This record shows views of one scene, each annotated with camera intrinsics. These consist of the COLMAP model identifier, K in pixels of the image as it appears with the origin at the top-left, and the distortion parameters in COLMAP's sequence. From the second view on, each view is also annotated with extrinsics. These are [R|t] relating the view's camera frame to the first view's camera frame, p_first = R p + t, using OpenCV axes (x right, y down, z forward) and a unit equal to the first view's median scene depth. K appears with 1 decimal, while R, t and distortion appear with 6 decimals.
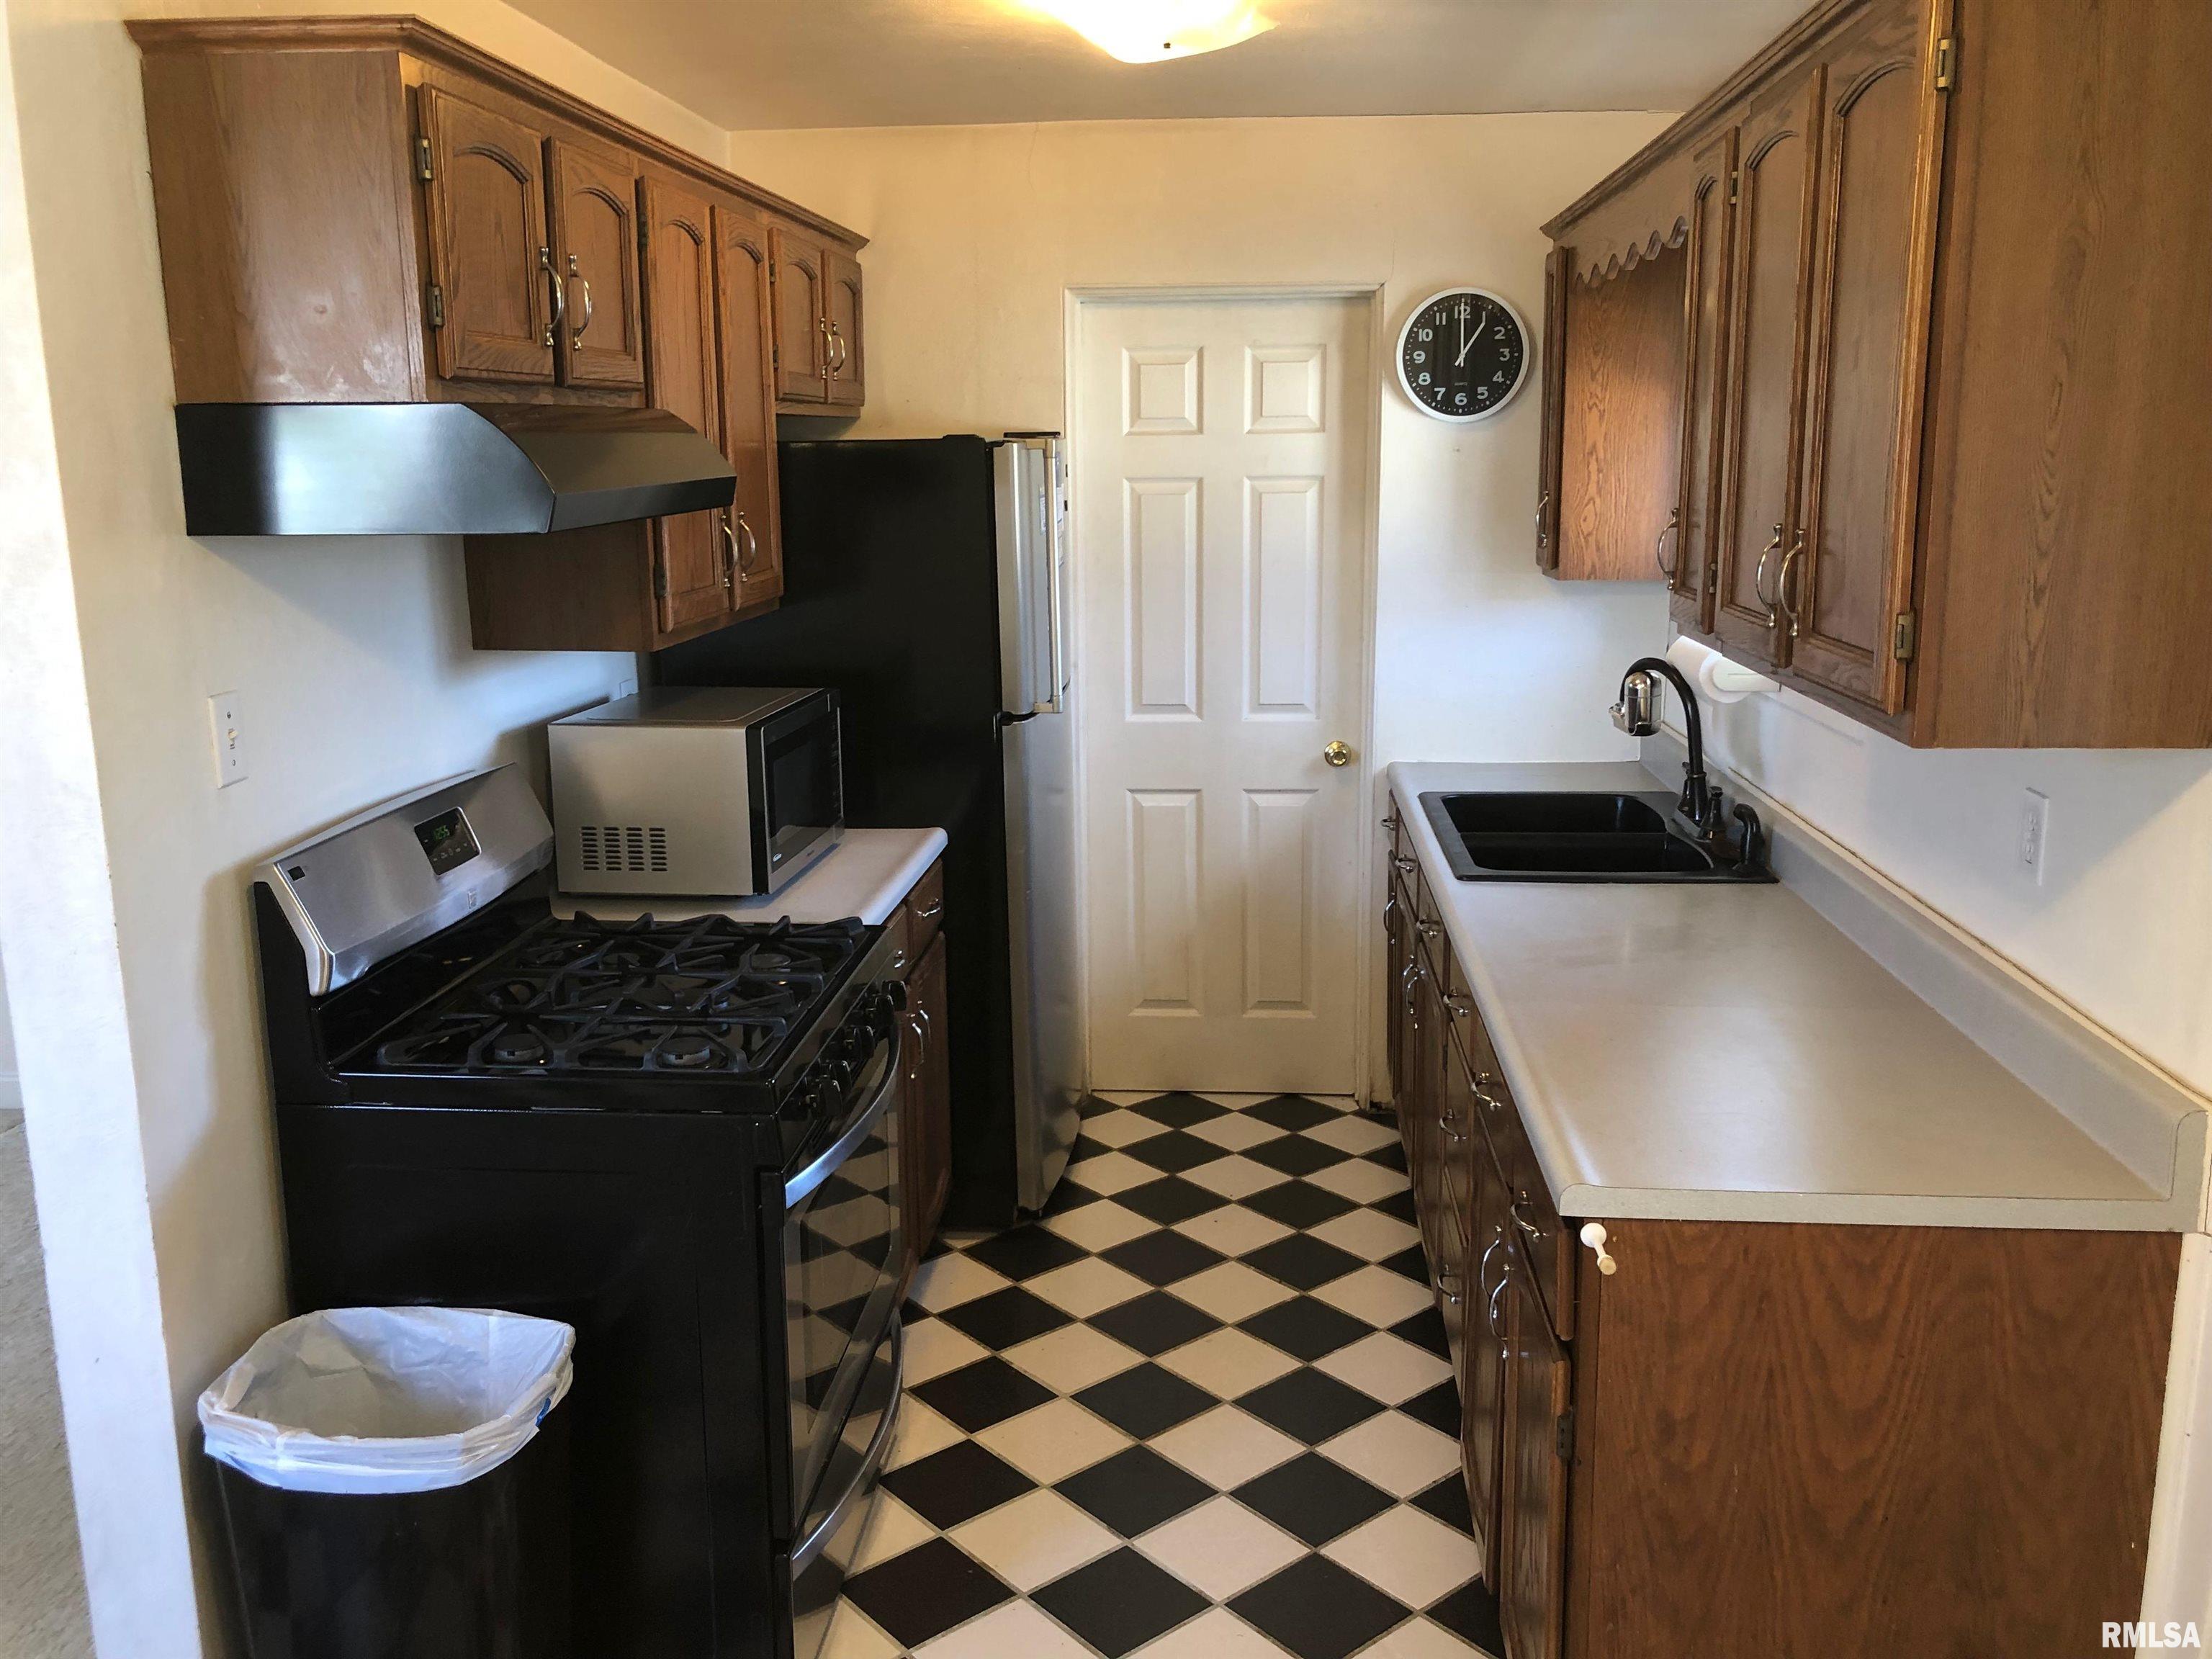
lens RADIAL K [[1804.9, 0, 1102.2], [0, 1804.9, 832.0], [0, 0, 1]] dist [0.046406, -0.070557]
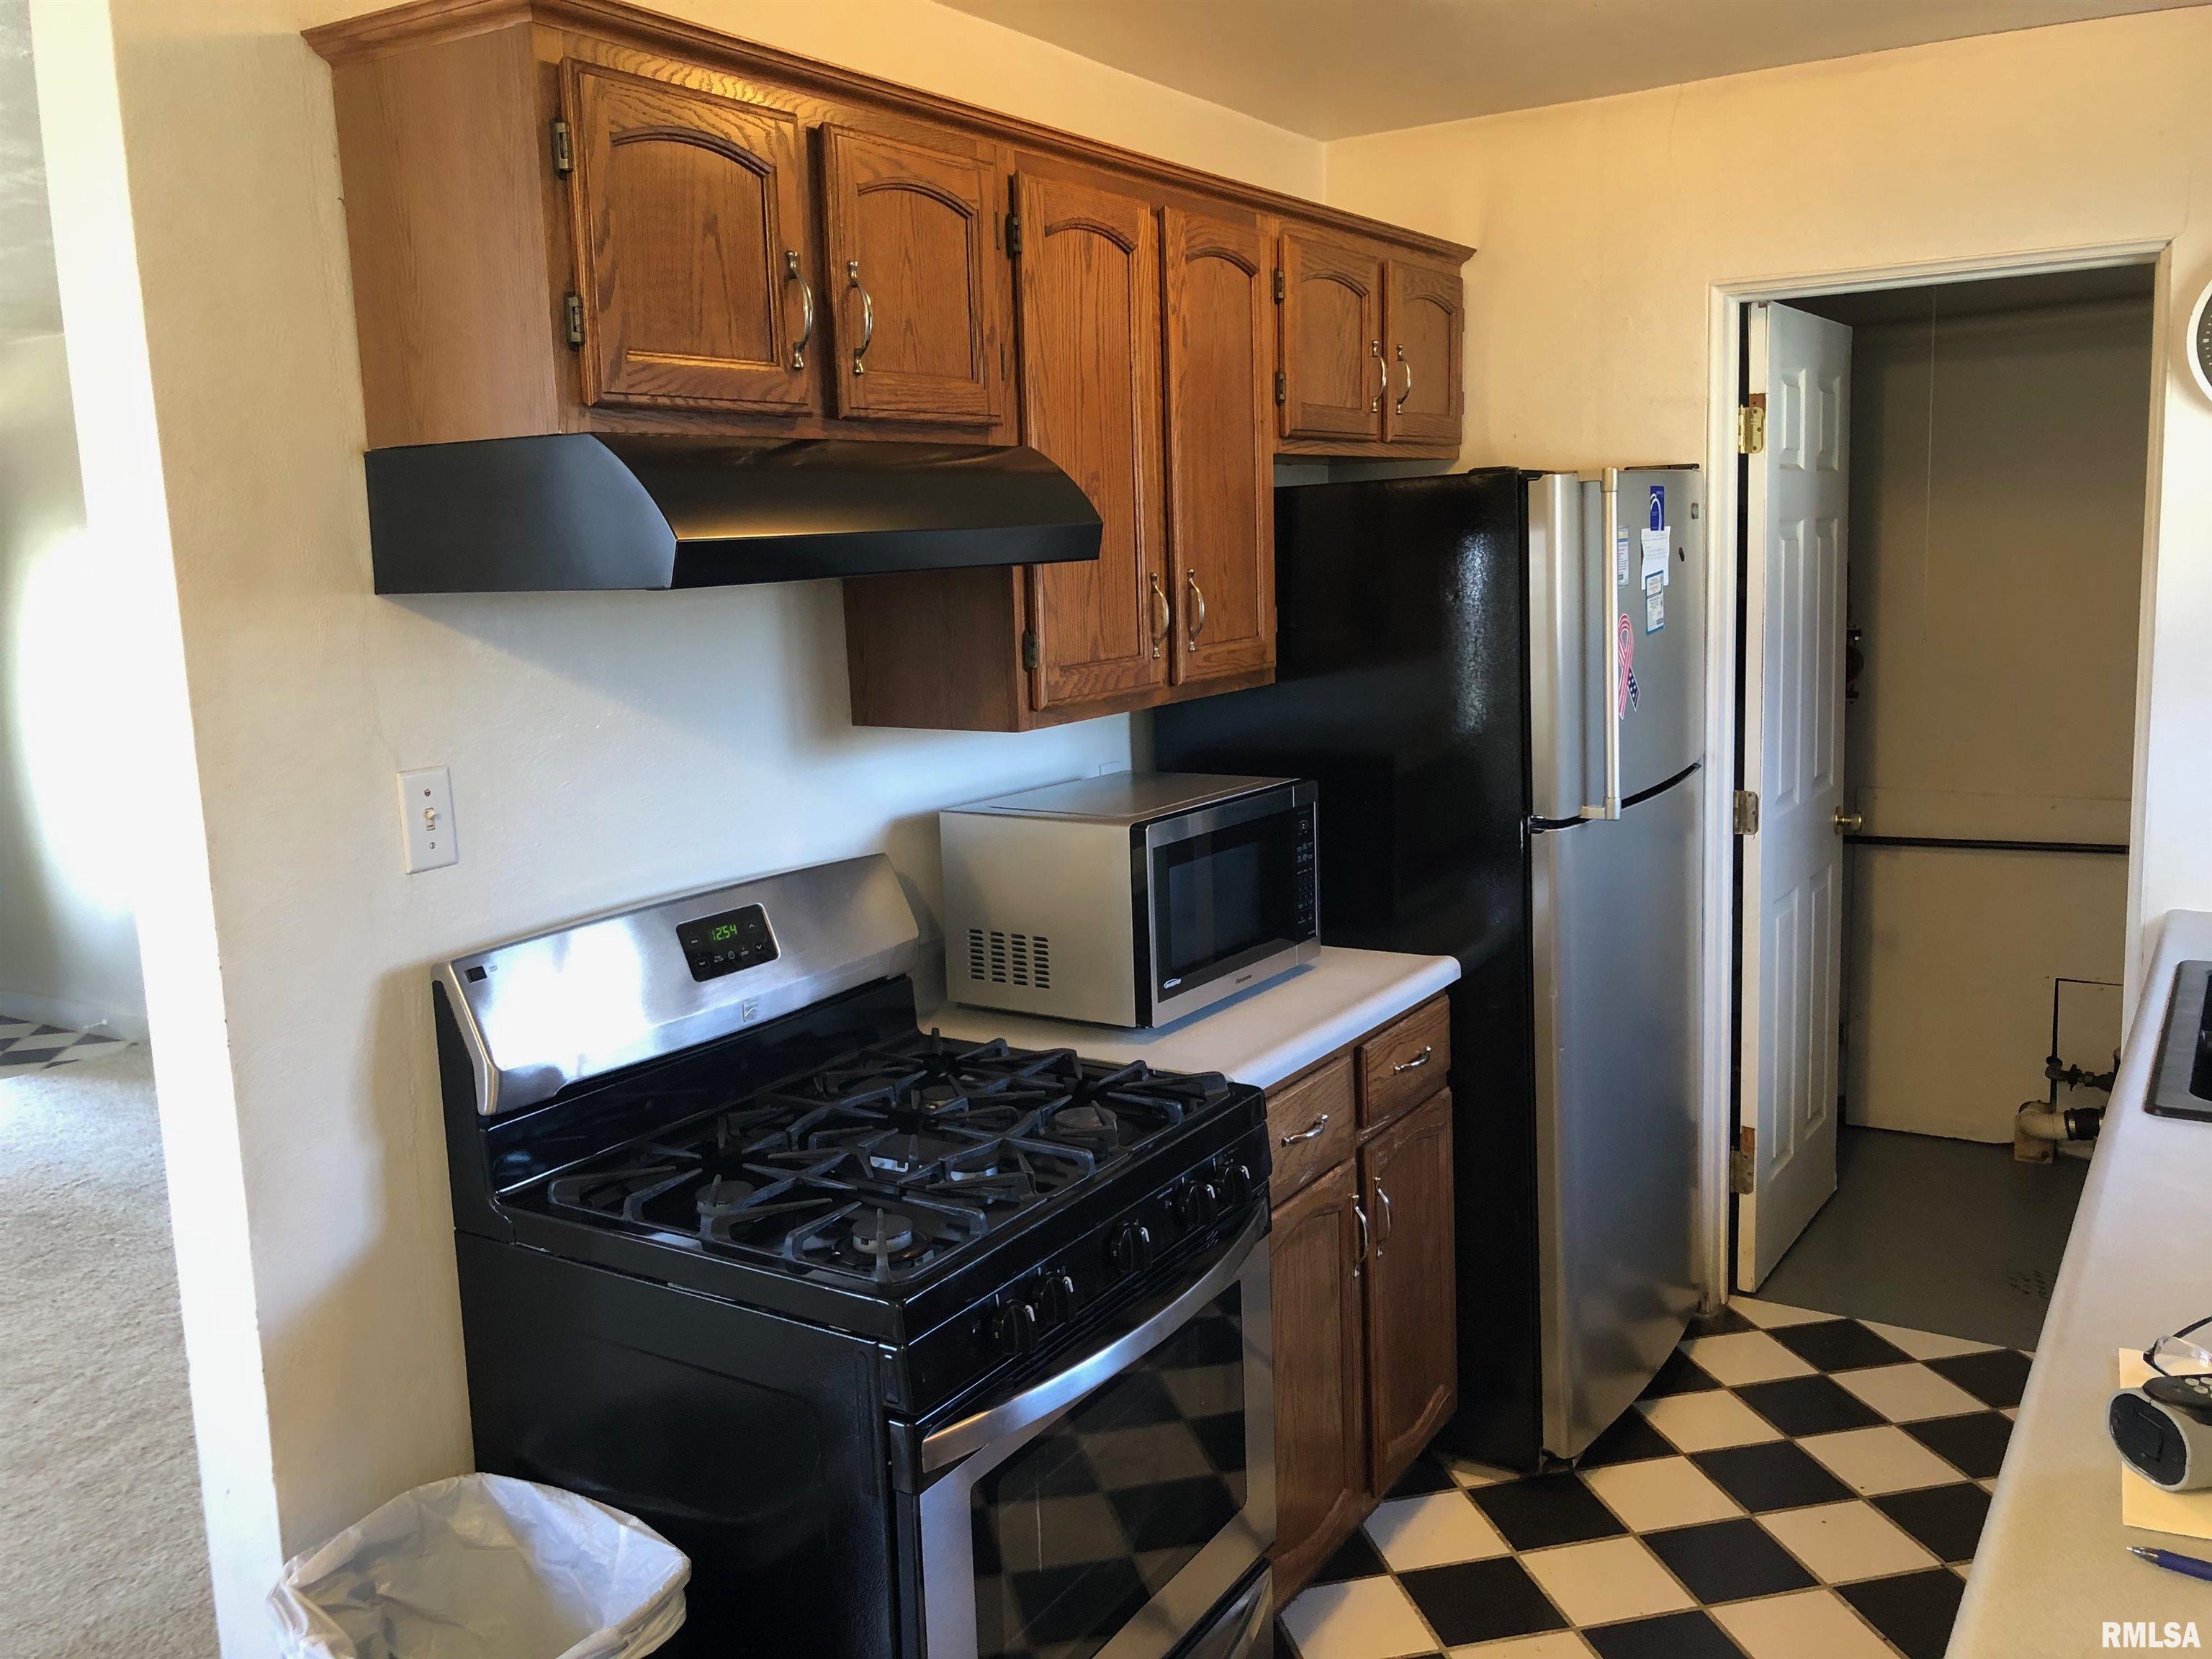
lens RADIAL K [[1804.9, 0, 1110.8], [0, 1804.9, 822.2], [0, 0, 1]] dist [0.046406, -0.070557]
pose [[0.886593, 0.049395, -0.459906, 0.132472], [-0.069654, 0.997201, -0.027175, -0.027410], [0.457276, 0.056127, 0.887552, 0.200757]]
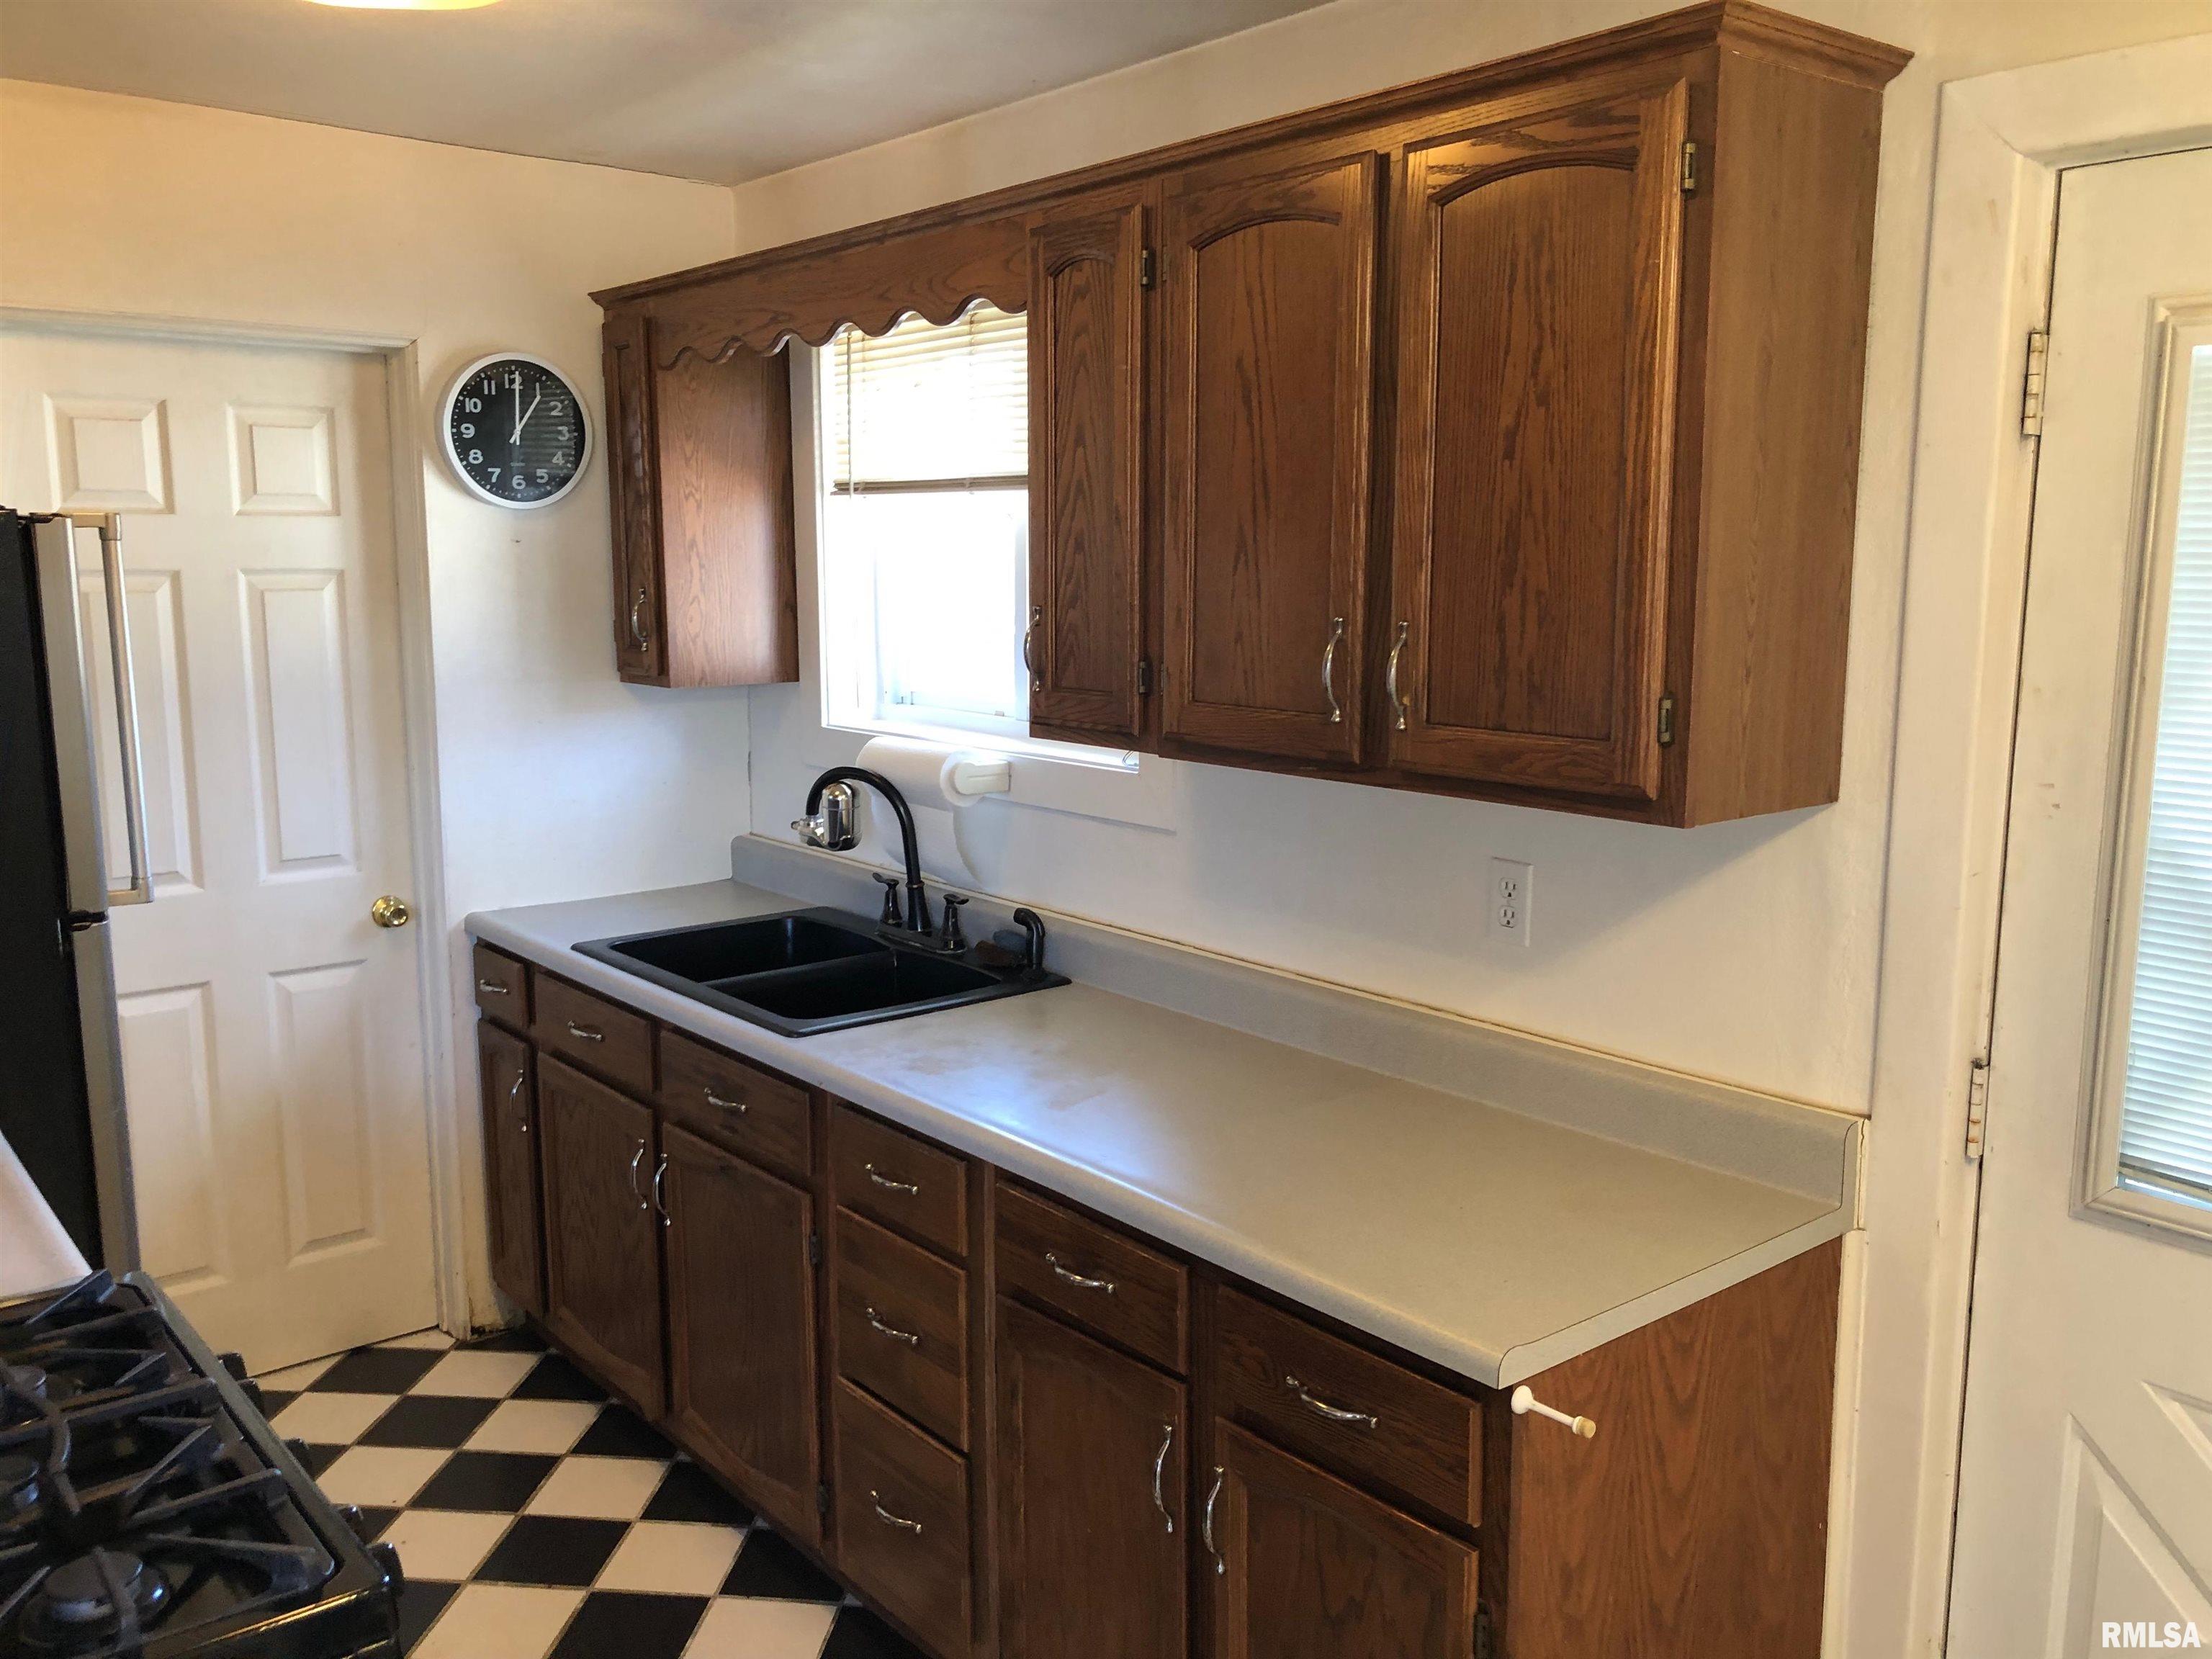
lens RADIAL K [[1804.9, 0, 1089.4], [0, 1804.9, 831.3], [0, 0, 1]] dist [0.046406, -0.070557]
pose [[0.718886, -0.096628, 0.688379, -0.226786], [0.135036, 0.990839, -0.001937, -0.039954], [-0.681885, 0.094348, 0.725349, 0.223287]]
